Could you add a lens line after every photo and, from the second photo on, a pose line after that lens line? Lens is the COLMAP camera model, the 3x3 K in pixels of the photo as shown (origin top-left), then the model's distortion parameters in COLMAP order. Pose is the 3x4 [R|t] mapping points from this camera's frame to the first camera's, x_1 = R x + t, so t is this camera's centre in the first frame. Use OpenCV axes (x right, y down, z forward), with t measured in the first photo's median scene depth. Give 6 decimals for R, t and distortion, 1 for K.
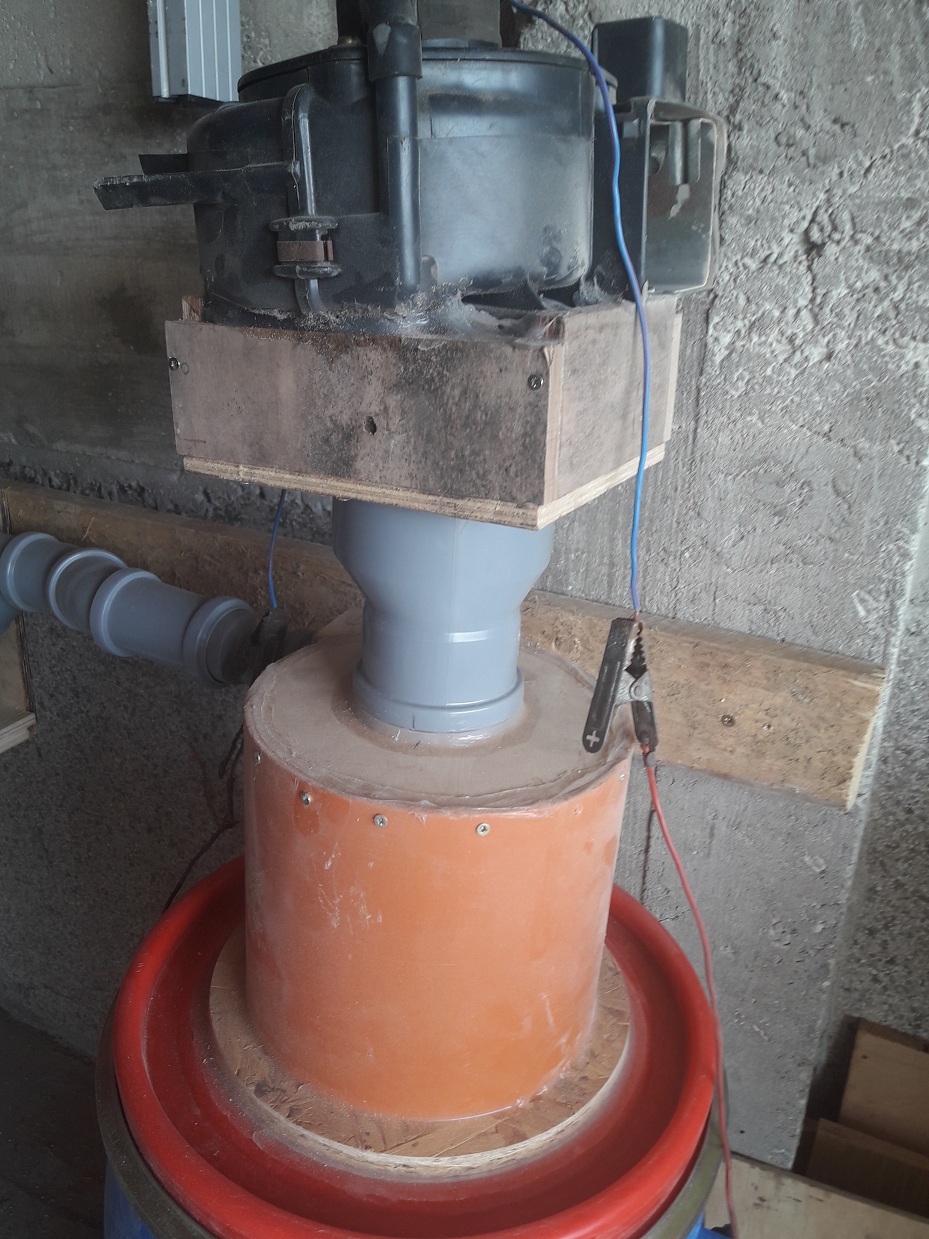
lens RADIAL K [[1030.7, 0, 459.0], [0, 1030.7, 653.4], [0, 0, 1]] dist [0.114651, -0.263163]
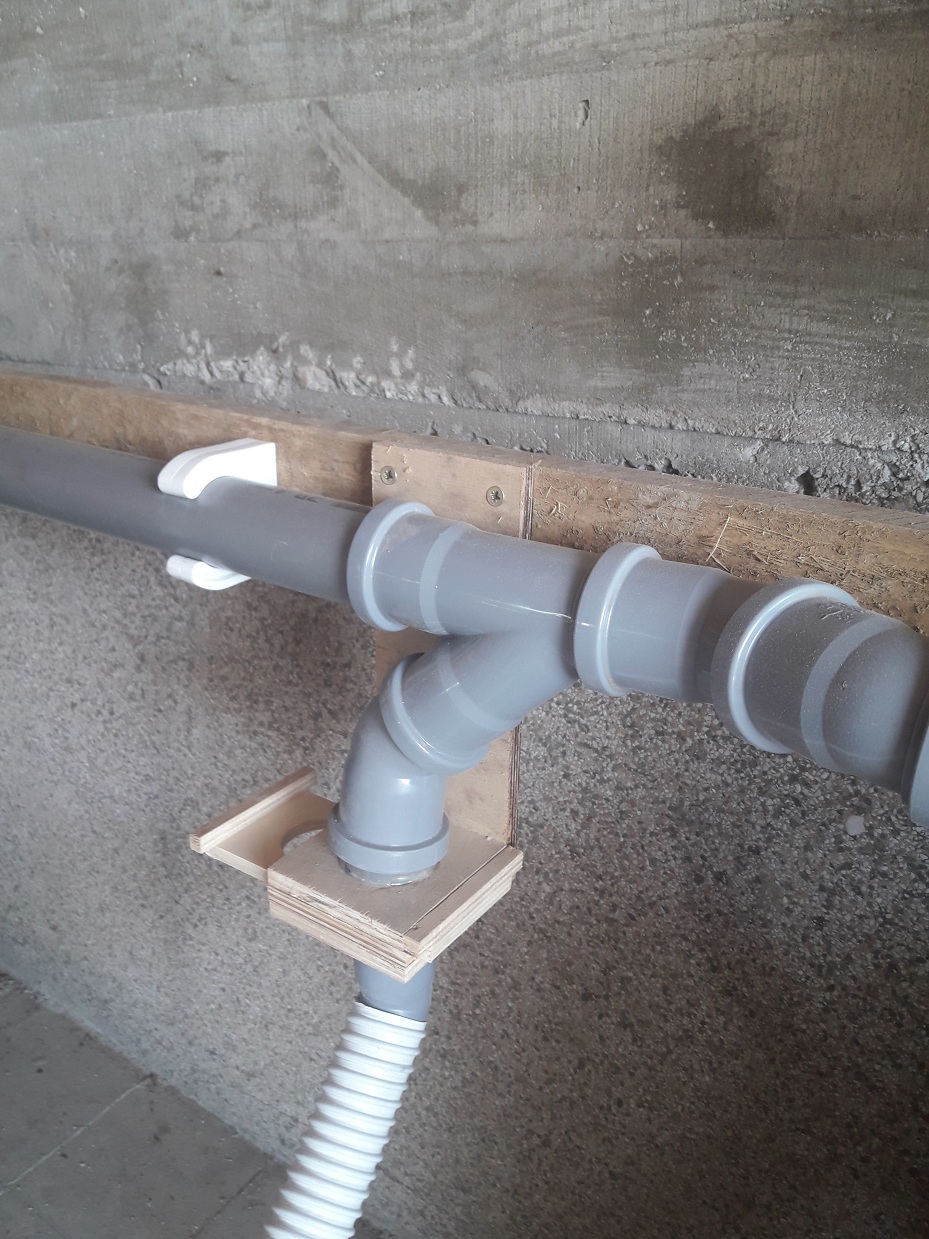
lens RADIAL K [[1030.7, 0, 459.0], [0, 1030.7, 653.4], [0, 0, 1]] dist [0.114651, -0.263163]
pose [[0.987863, 0.038721, -0.150421, -0.313463], [-0.040715, 0.999119, -0.010198, -0.040483], [0.149894, 0.016199, 0.988569, 0.366623]]
